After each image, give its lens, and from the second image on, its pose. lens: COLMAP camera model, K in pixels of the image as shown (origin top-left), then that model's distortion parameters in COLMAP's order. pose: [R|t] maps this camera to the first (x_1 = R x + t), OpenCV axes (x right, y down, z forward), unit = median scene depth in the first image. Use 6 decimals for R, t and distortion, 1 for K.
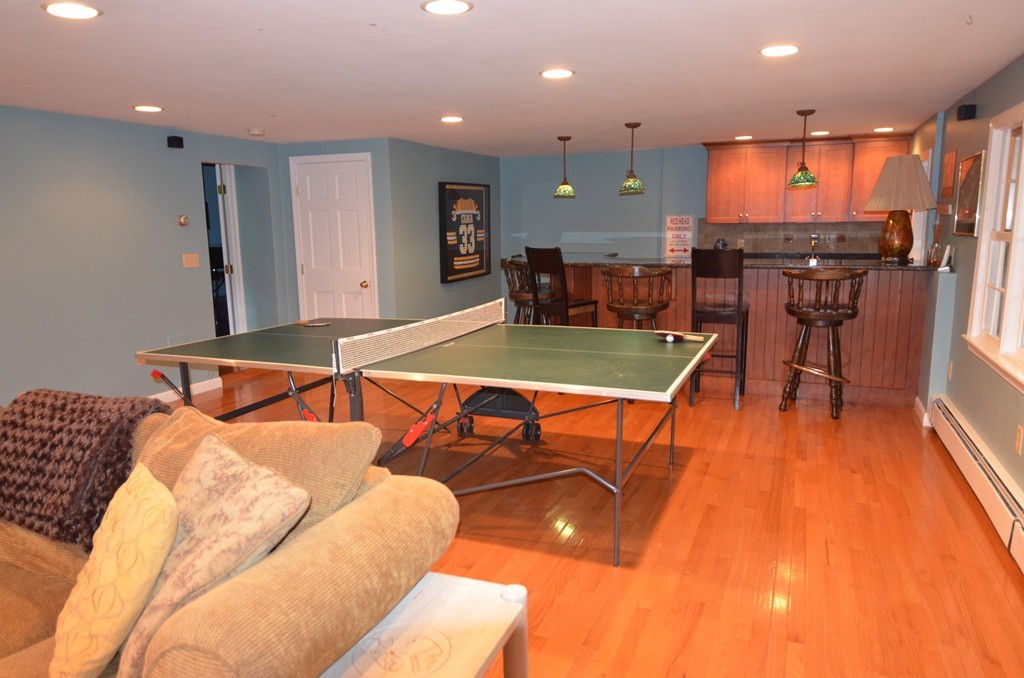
lens RADIAL K [[692.1, 0, 512.3], [0, 692.1, 339.9], [0, 0, 1]] dist [0.006746, -0.010130]
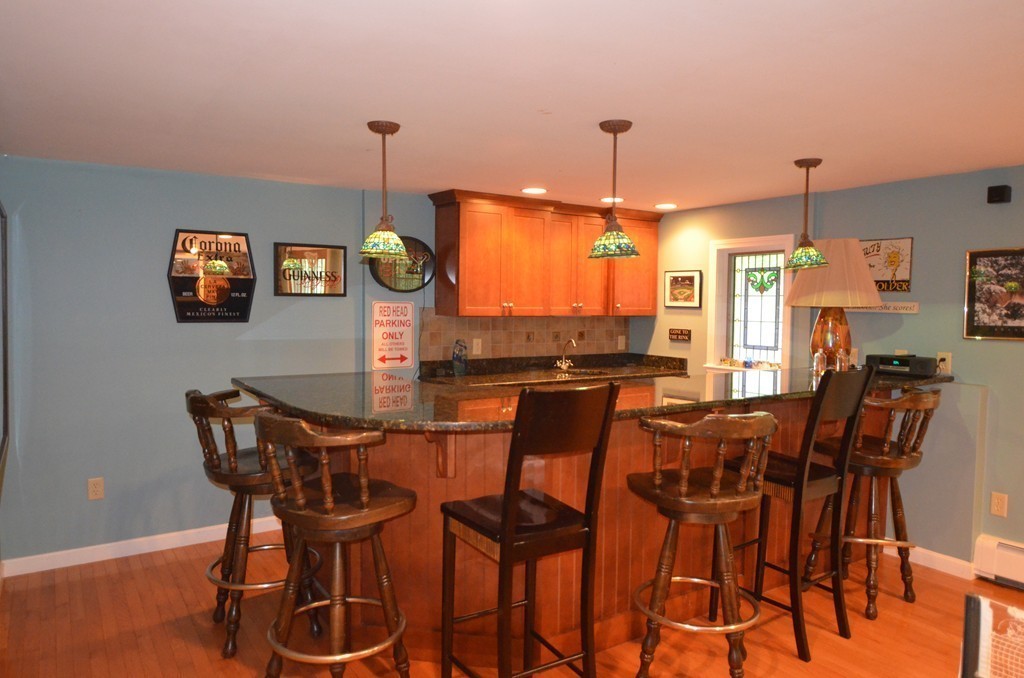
lens RADIAL K [[692.1, 0, 513.7], [0, 692.1, 338.8], [0, 0, 1]] dist [0.006746, -0.010130]
pose [[0.555573, -0.023355, 0.831140, -0.223463], [0.121978, 0.991080, -0.053687, -0.110969], [-0.822472, 0.131208, 0.553465, 0.632060]]
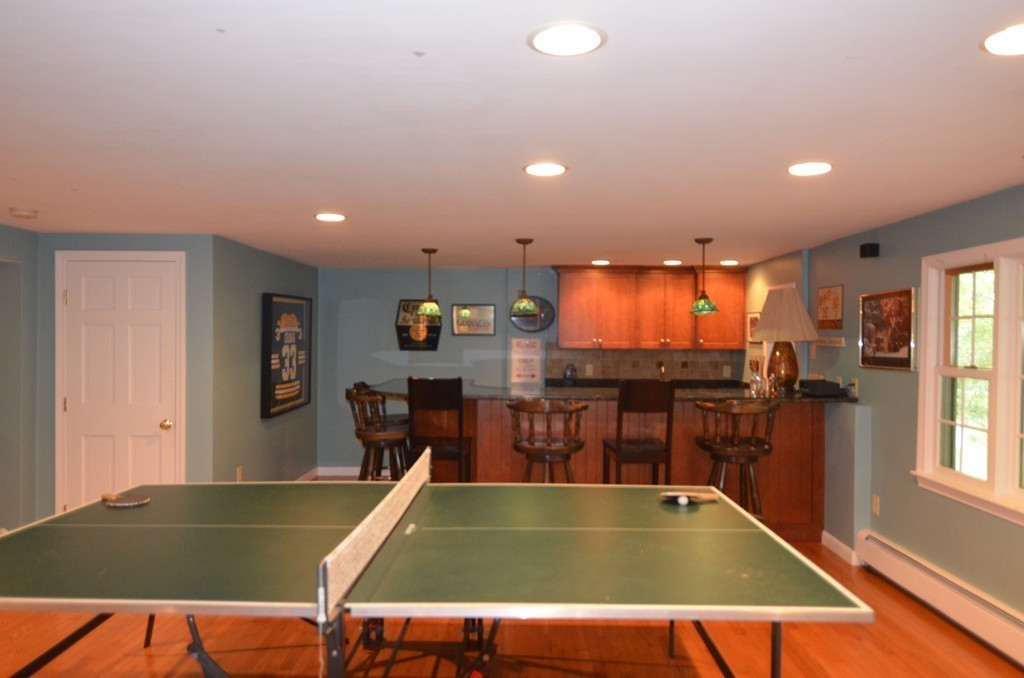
lens RADIAL K [[692.1, 0, 508.8], [0, 692.1, 341.0], [0, 0, 1]] dist [0.006746, -0.010130]
pose [[0.929293, 0.017363, 0.368935, -0.136572], [0.043101, 0.986971, -0.155015, -0.035182], [-0.366820, 0.159956, 0.916437, 0.163581]]
